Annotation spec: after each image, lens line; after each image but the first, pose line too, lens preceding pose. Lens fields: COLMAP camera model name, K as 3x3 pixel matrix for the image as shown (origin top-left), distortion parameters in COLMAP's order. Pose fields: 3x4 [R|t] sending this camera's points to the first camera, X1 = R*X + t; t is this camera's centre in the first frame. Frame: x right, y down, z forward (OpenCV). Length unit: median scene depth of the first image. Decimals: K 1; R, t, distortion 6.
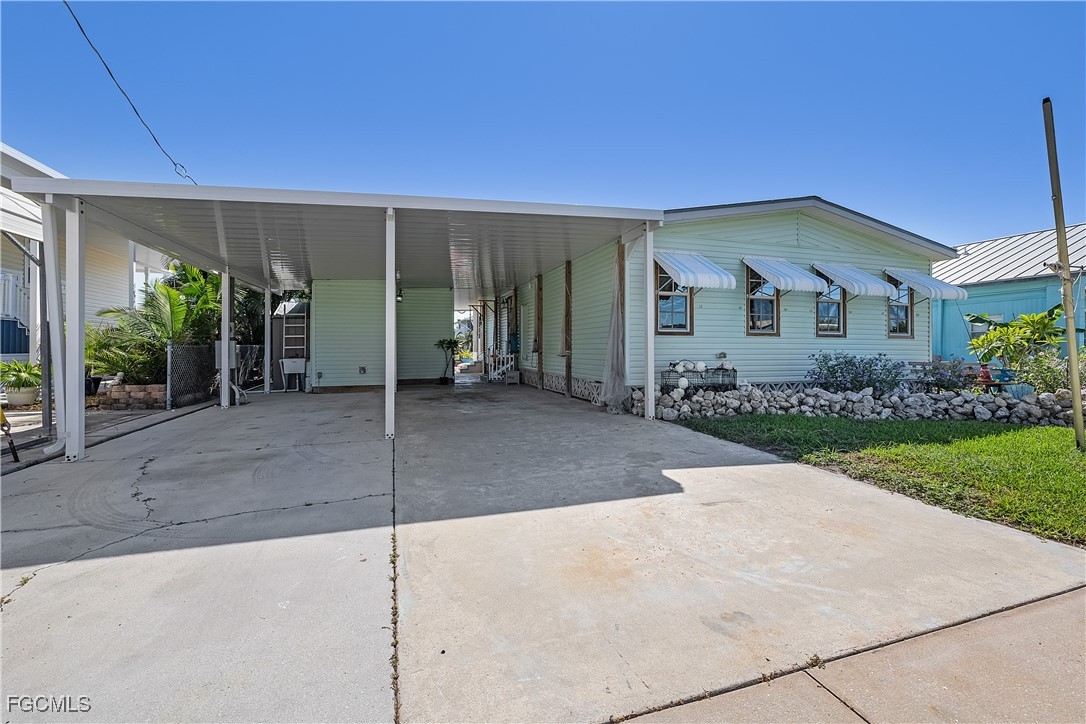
lens RADIAL K [[462.5, 0, 544.9], [0, 462.5, 352.5], [0, 0, 1]] dist [-0.000146, 0.000376]
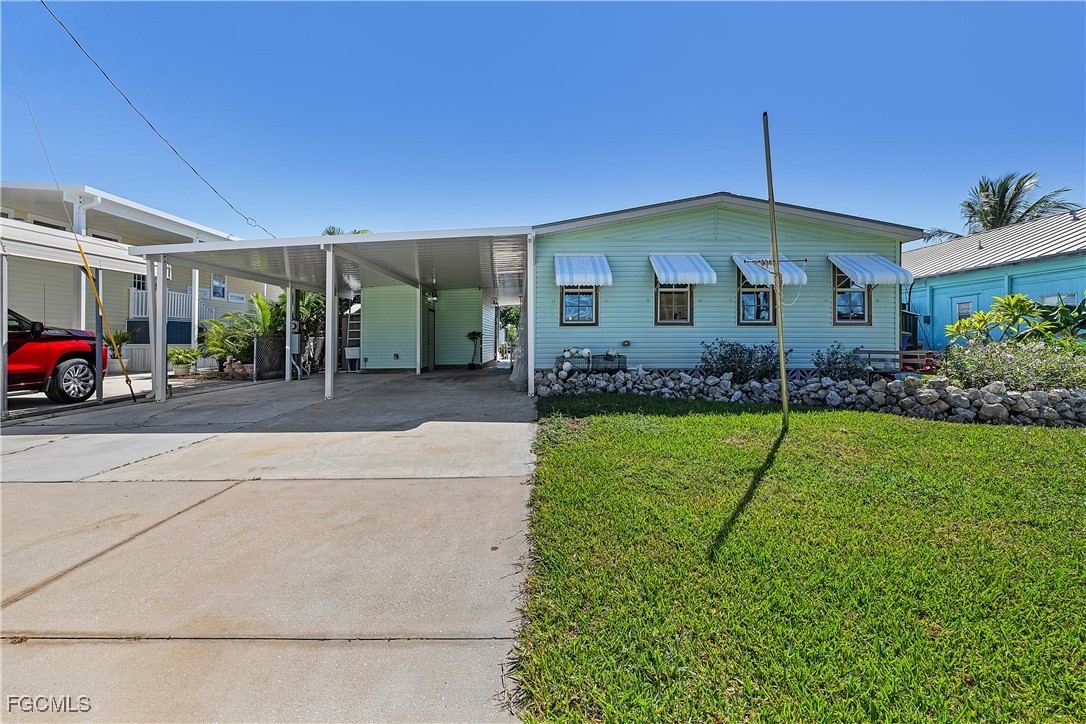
lens RADIAL K [[470.9, 0, 541.0], [0, 470.9, 341.2], [0, 0, 1]] dist [0.000946, 0.000151]
pose [[0.947990, -0.004585, -0.318266, 0.546608], [0.002933, 0.999980, -0.005668, 0.006534], [0.318285, 0.004440, 0.947985, -0.149945]]
